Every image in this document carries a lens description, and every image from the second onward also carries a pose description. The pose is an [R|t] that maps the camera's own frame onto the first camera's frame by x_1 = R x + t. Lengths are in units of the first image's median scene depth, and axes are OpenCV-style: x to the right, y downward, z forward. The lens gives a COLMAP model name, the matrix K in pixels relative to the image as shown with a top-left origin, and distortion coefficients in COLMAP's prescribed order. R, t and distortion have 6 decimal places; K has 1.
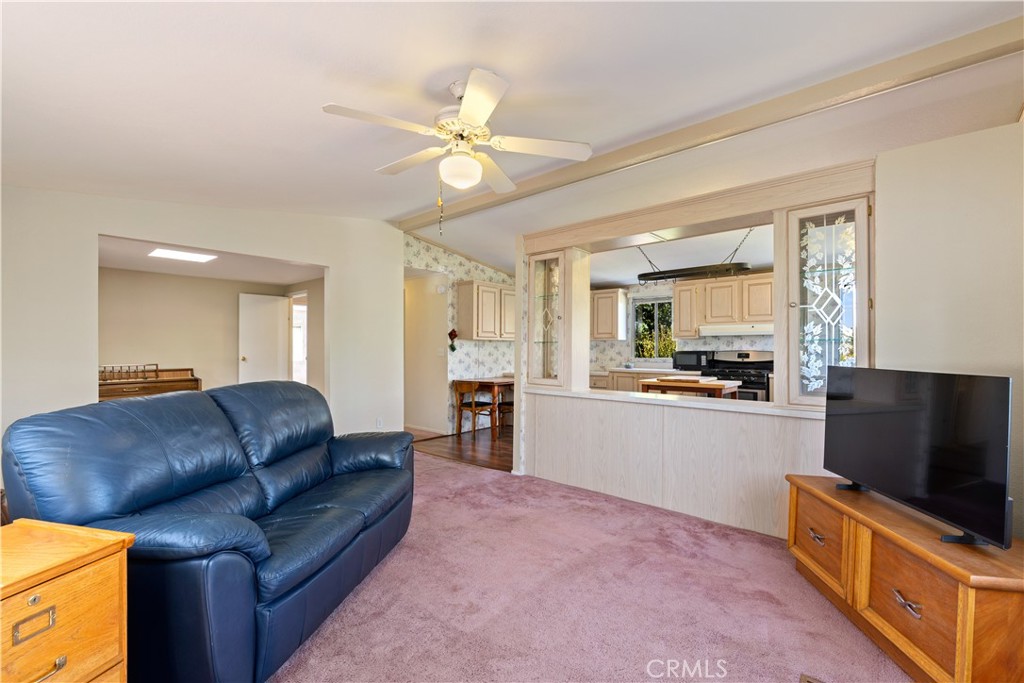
lens RADIAL K [[445.6, 0, 509.6], [0, 445.6, 346.1], [0, 0, 1]] dist [0.000971, 0.000120]
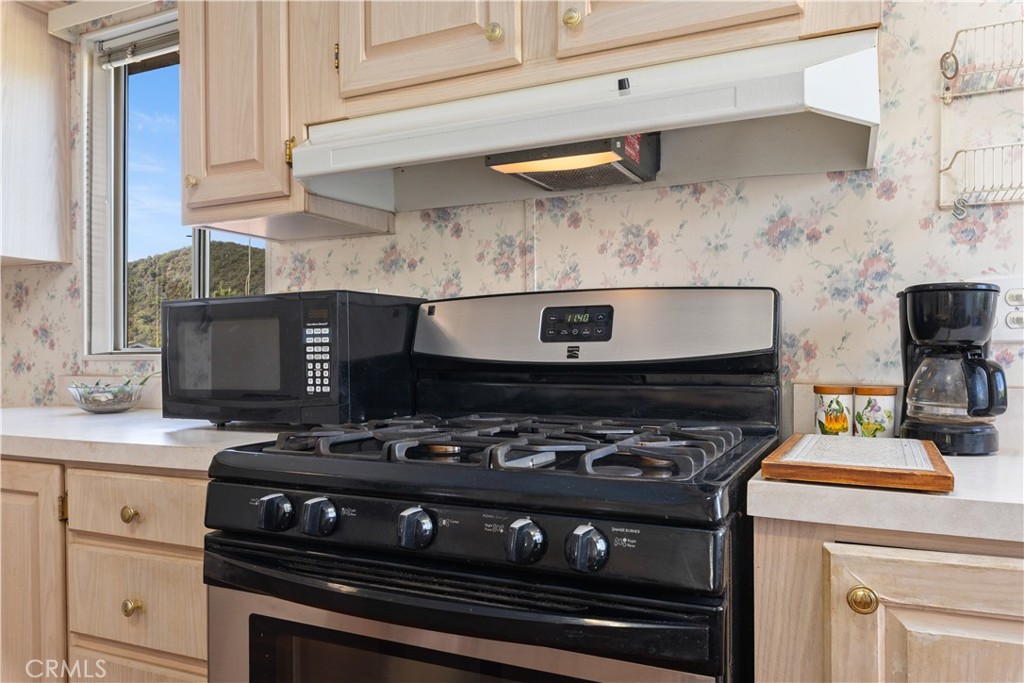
lens RADIAL K [[732.4, 0, 531.1], [0, 732.4, 360.6], [0, 0, 1]] dist [0.007600, 0.003381]
pose [[0.960630, -0.007808, 0.277720, 0.423930], [0.004439, 0.999909, 0.012758, 0.029340], [-0.277794, -0.011023, 0.960577, 0.740987]]
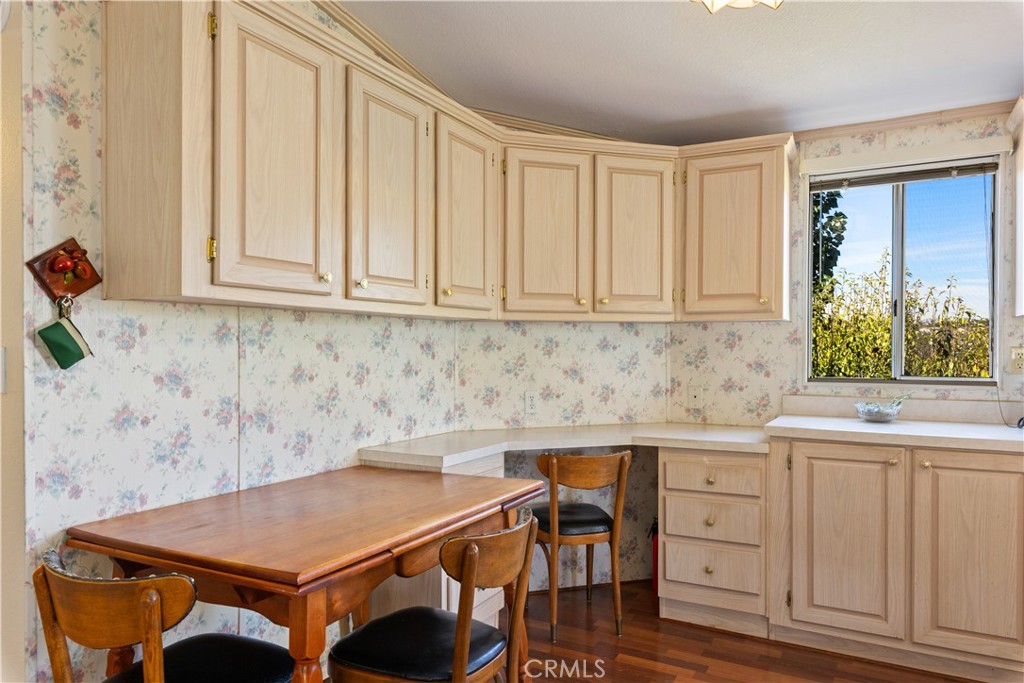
lens RADIAL K [[667.6, 0, 508.6], [0, 667.6, 349.3], [0, 0, 1]] dist [0.008083, 0.000258]
pose [[0.978468, 0.000242, 0.206396, -0.010991], [-0.000823, 0.999996, 0.002729, 0.004597], [-0.206395, -0.002840, 0.978465, 0.702771]]
